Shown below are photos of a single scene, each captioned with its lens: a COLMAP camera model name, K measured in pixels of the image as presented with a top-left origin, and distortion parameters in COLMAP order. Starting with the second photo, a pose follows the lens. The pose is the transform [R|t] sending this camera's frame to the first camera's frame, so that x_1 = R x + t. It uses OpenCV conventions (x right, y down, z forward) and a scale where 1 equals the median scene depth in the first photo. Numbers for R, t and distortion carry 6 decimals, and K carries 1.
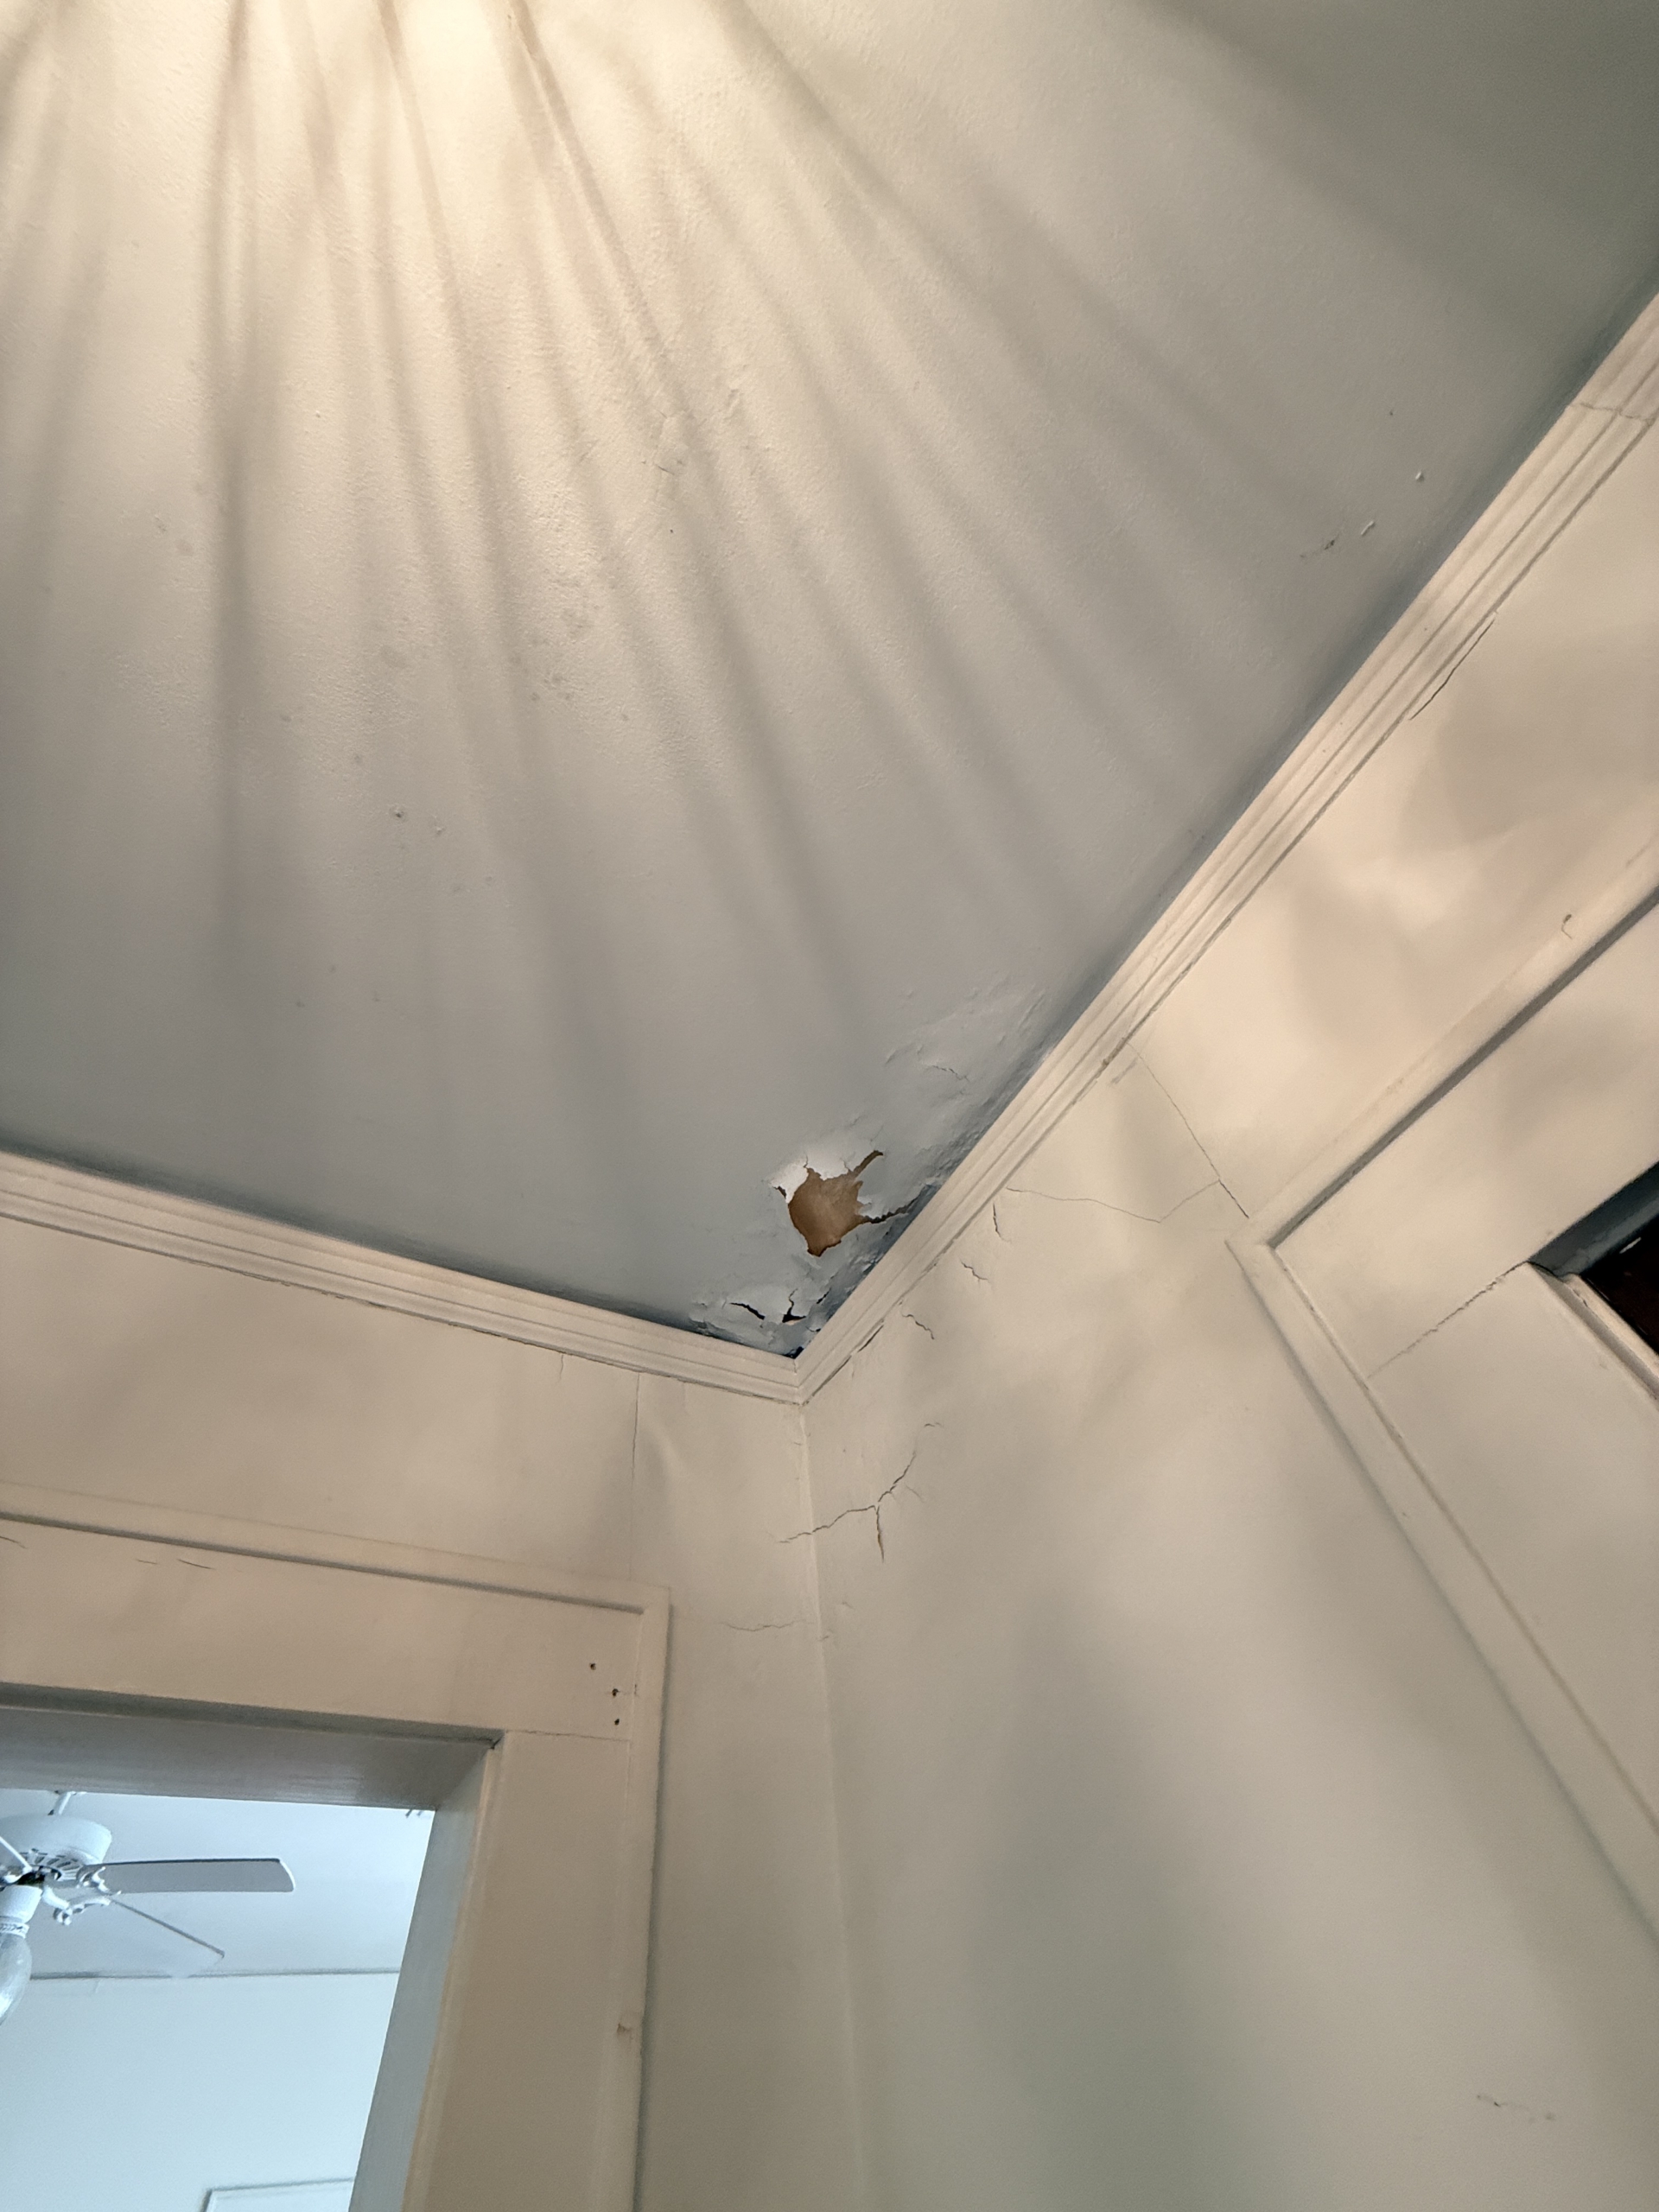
lens RADIAL K [[883.2, 0, 829.5], [0, 883.2, 1106.0], [0, 0, 1]] dist [0.001918, -0.000081]
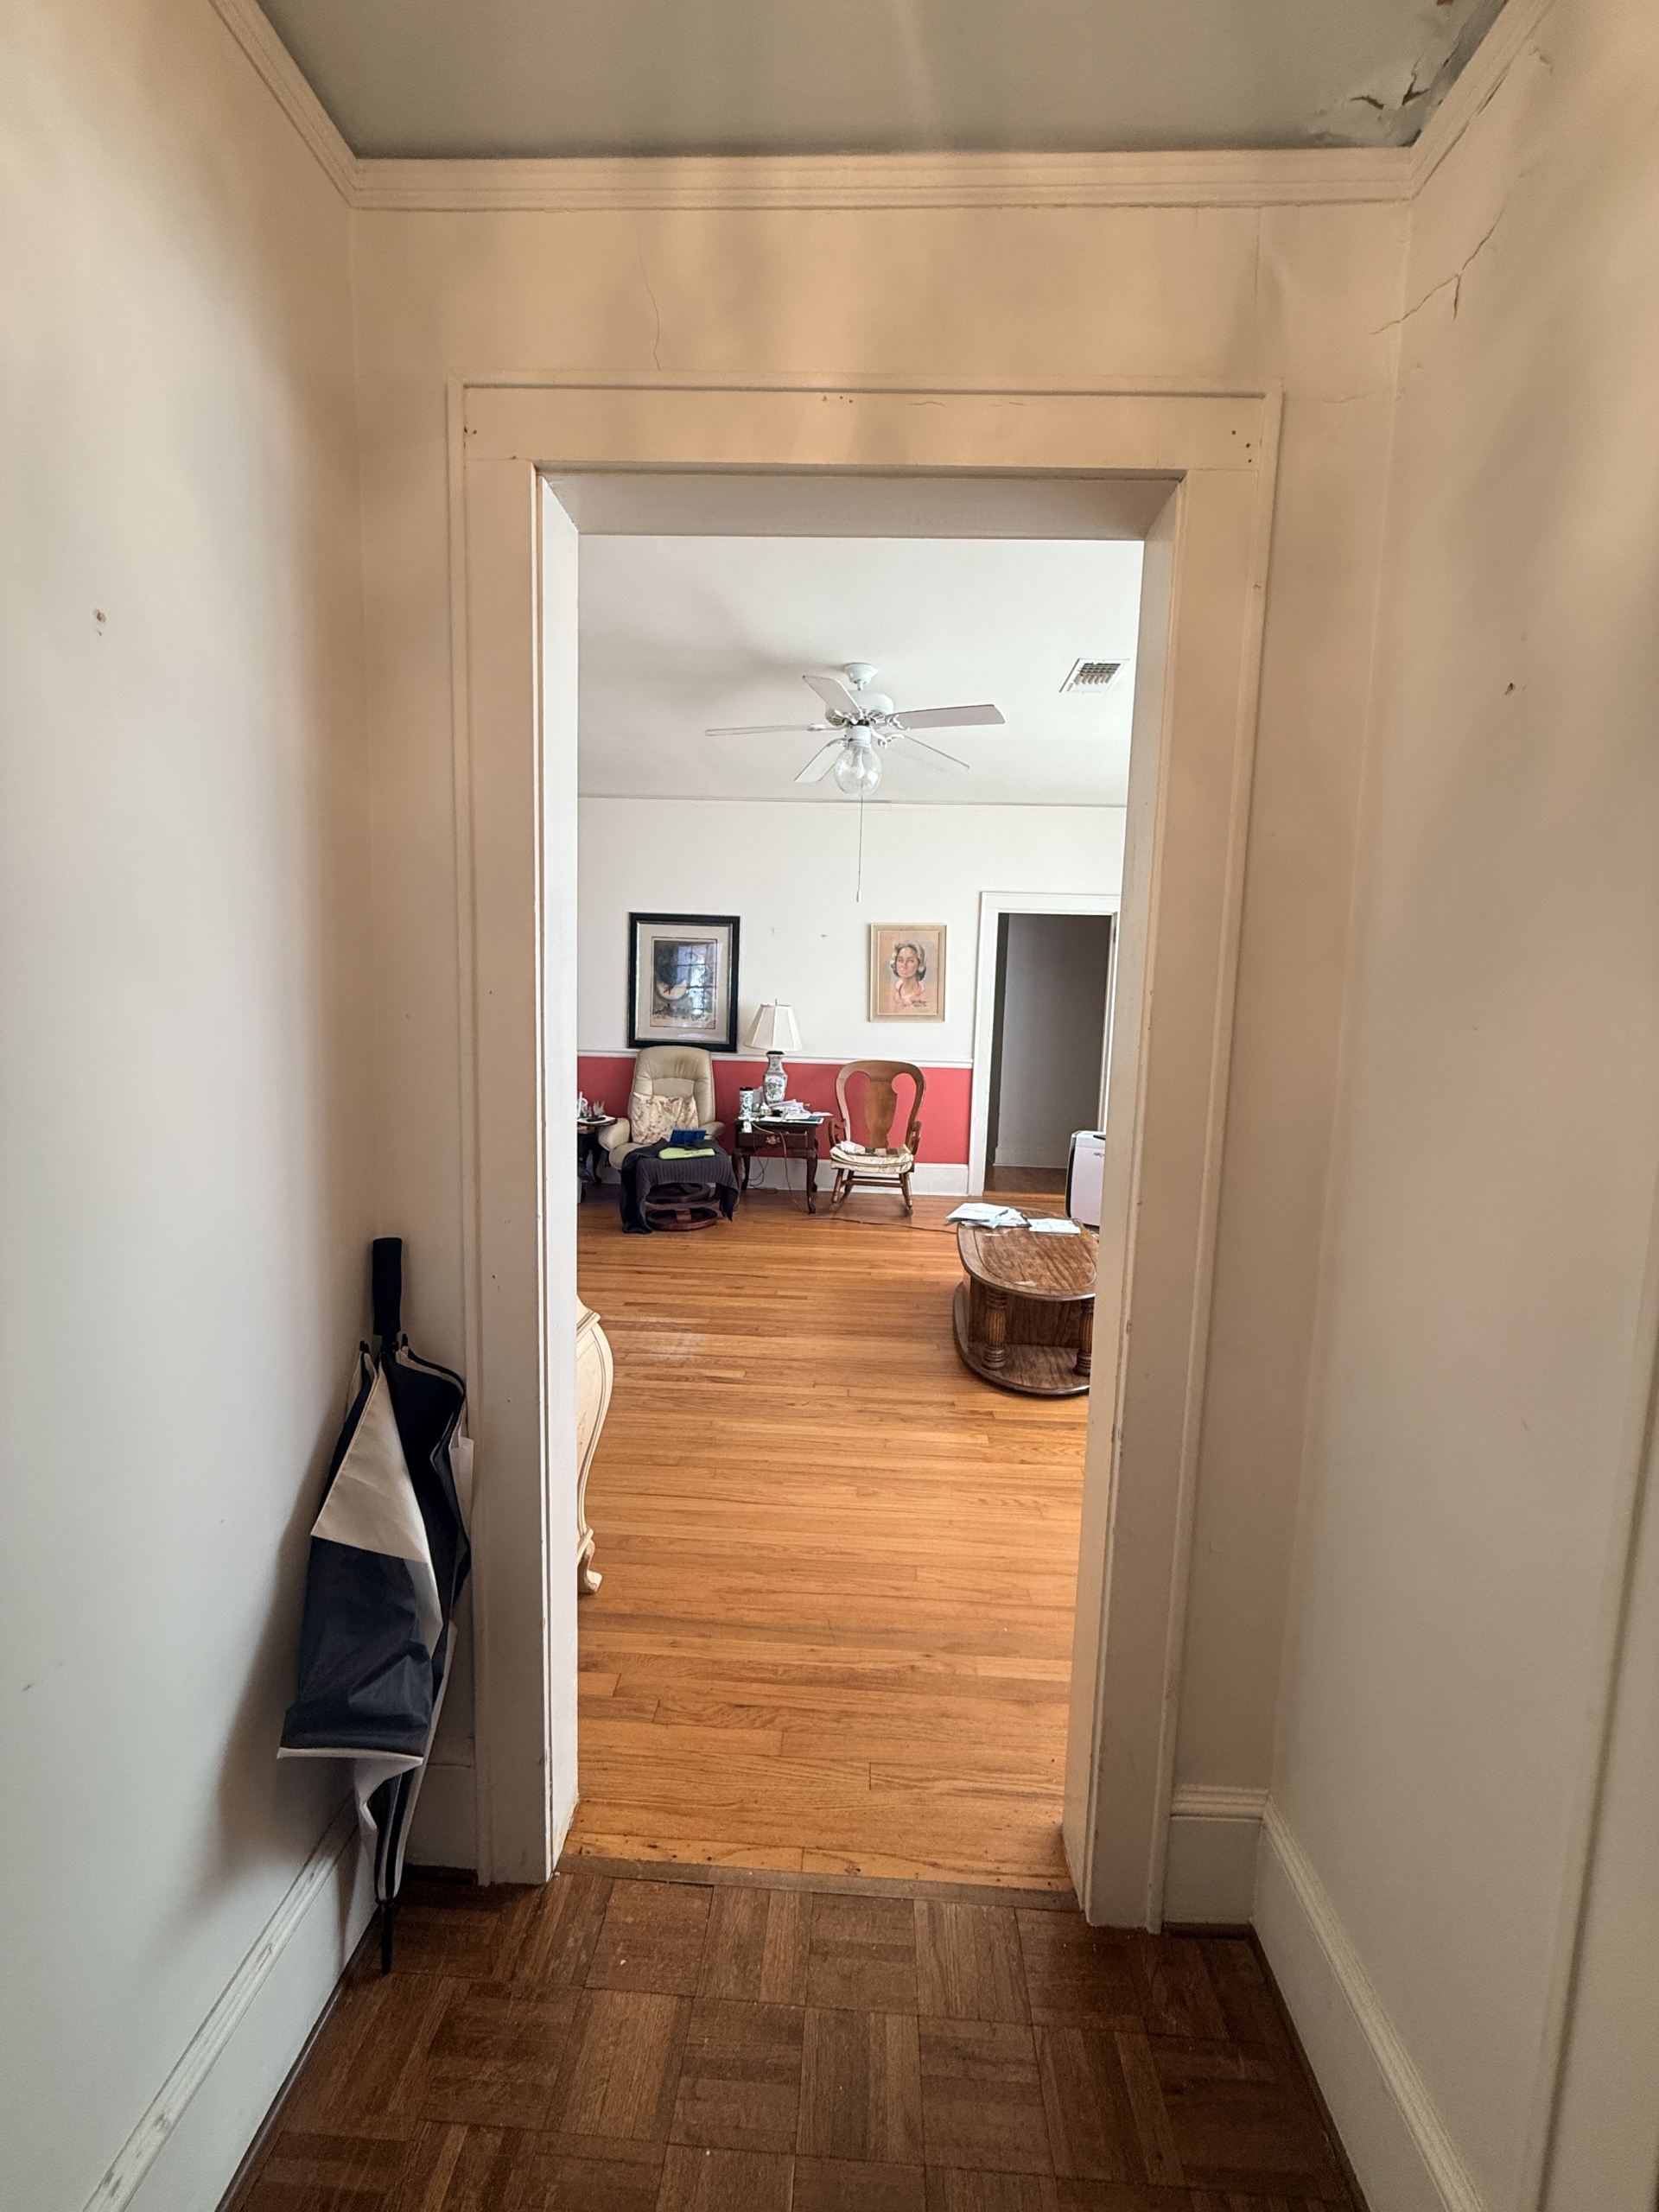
lens RADIAL K [[883.2, 0, 829.5], [0, 883.2, 1106.0], [0, 0, 1]] dist [0.001918, -0.000081]
pose [[0.849203, 0.165413, -0.501490, 0.108079], [0.347860, 0.539273, 0.766927, -0.191545], [0.397300, -0.825726, 0.400412, -0.817176]]
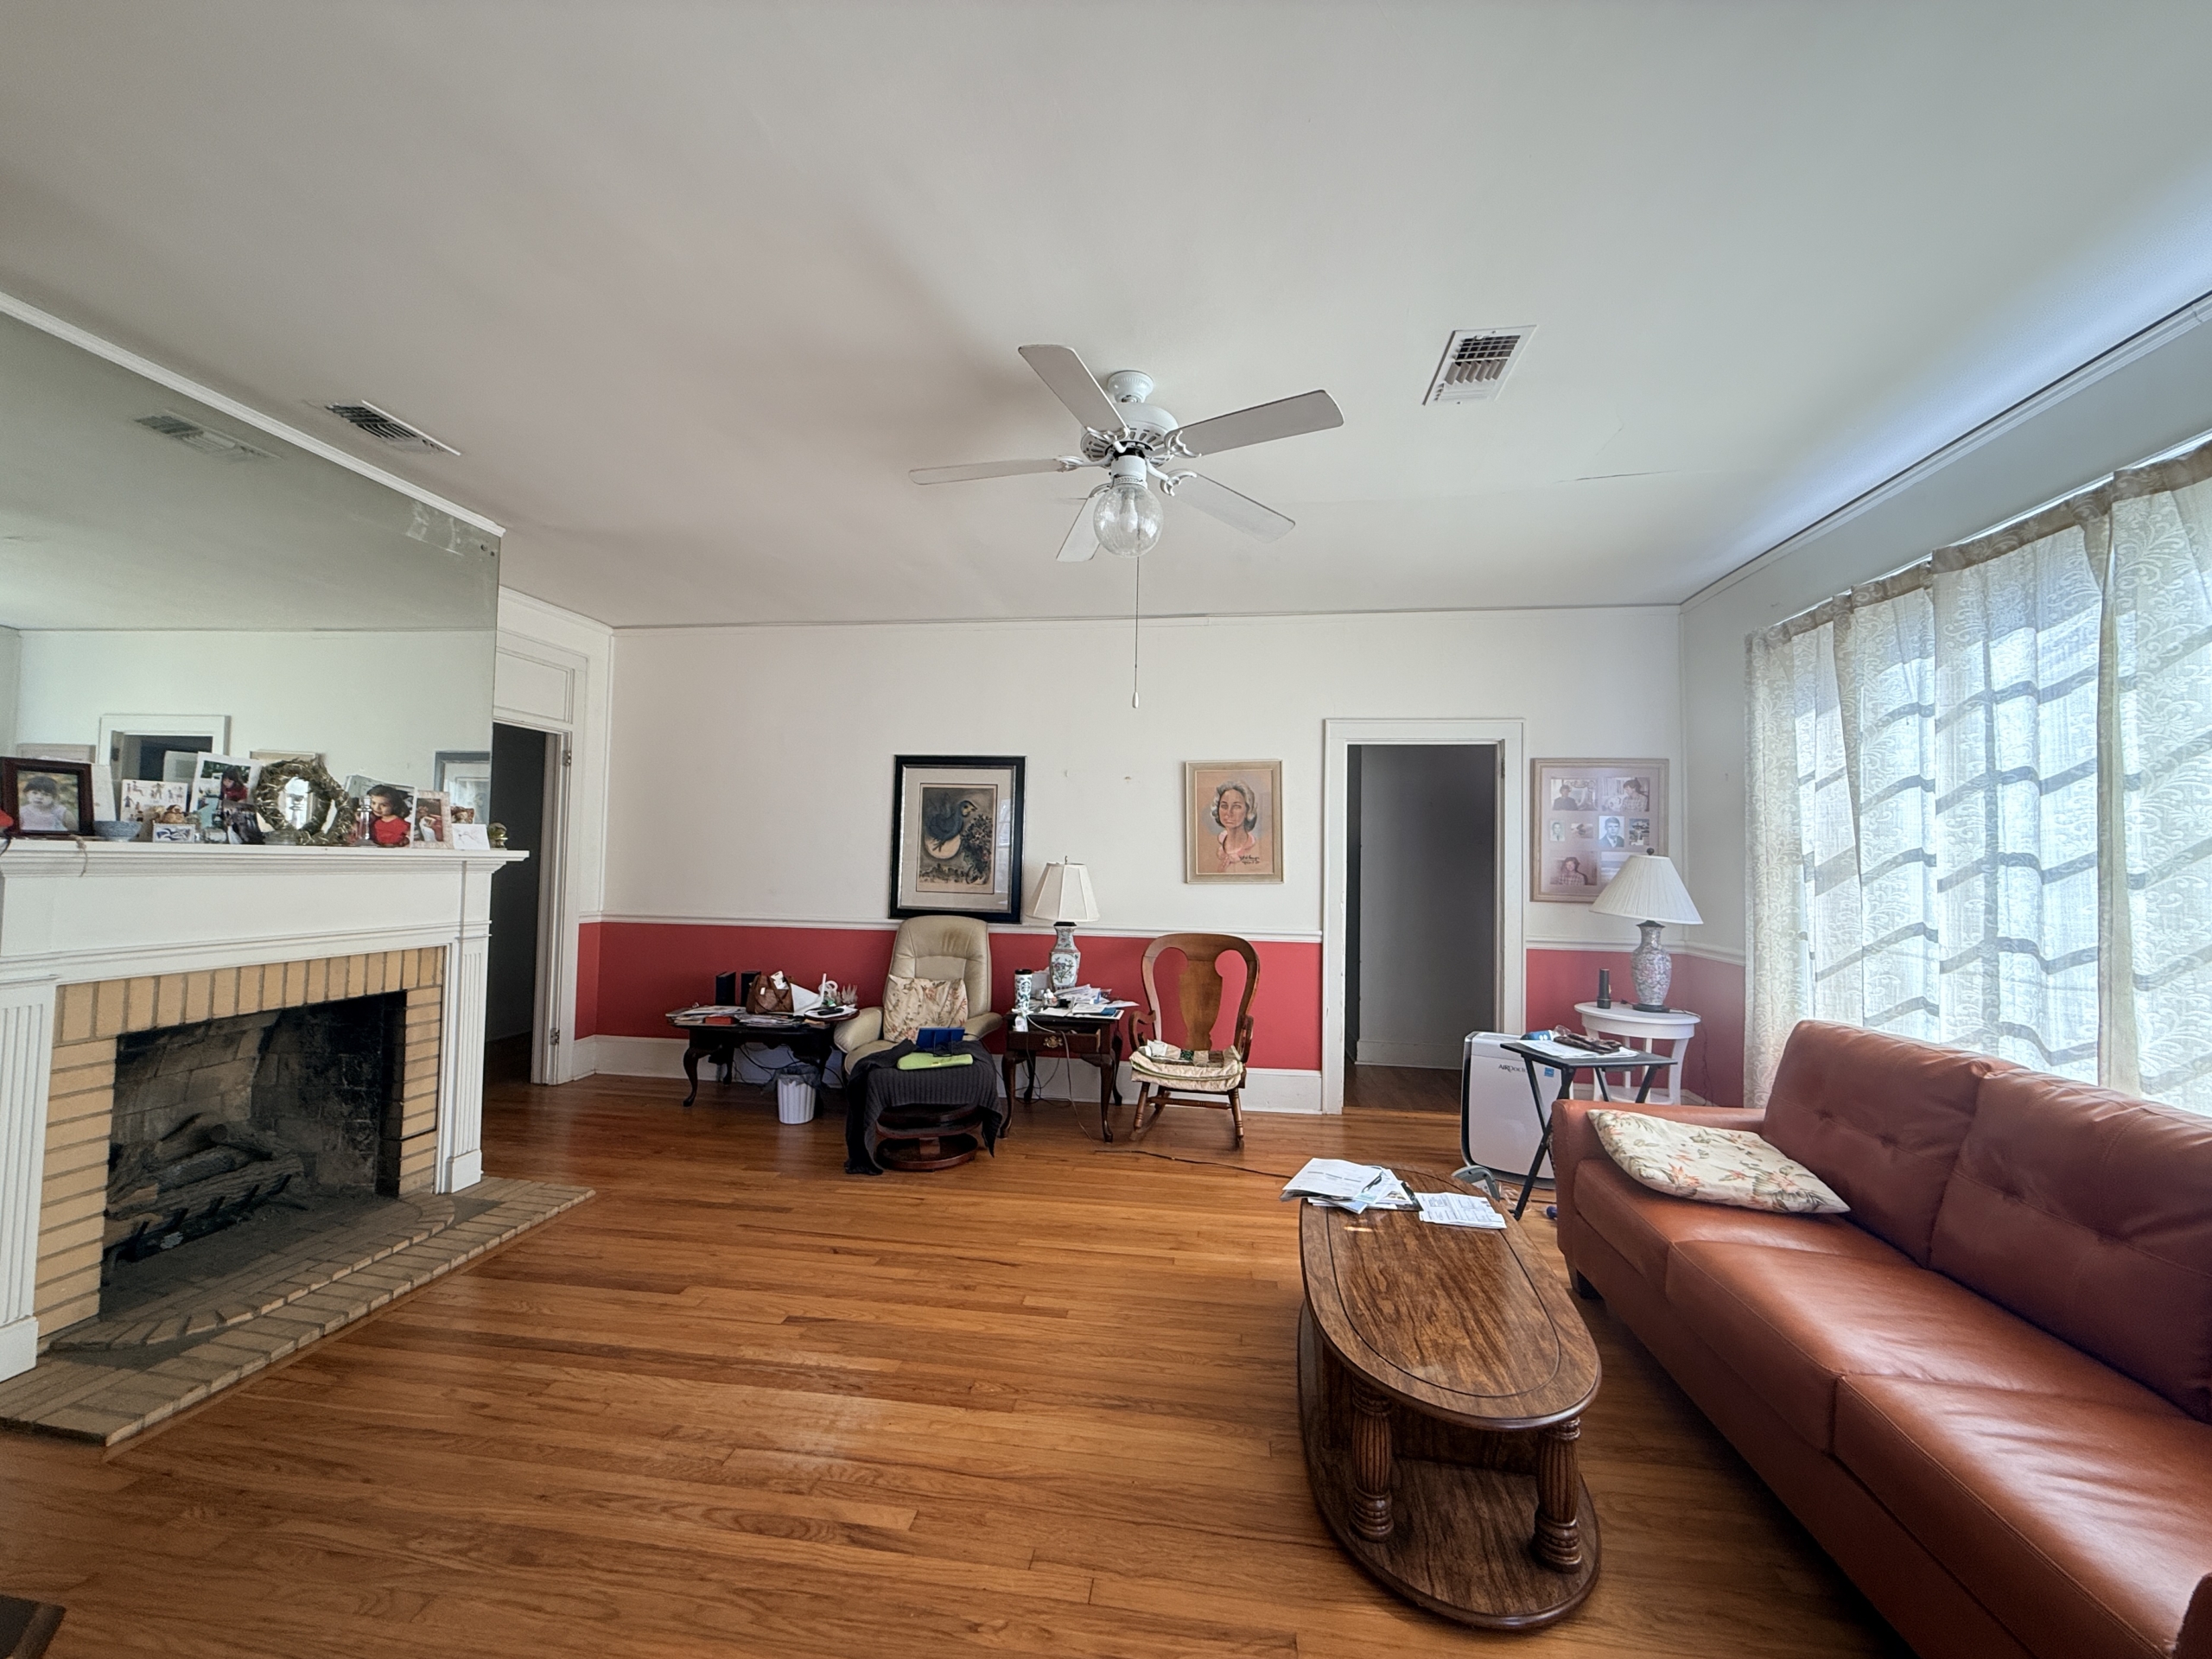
lens RADIAL K [[883.2, 0, 1106.0], [0, 883.2, 829.5], [0, 0, 1]] dist [0.001918, -0.000081]
pose [[0.803174, 0.074099, -0.591118, -0.410705], [0.411905, 0.647778, 0.640873, 0.959396], [0.430401, -0.758217, 0.489757, -0.003202]]
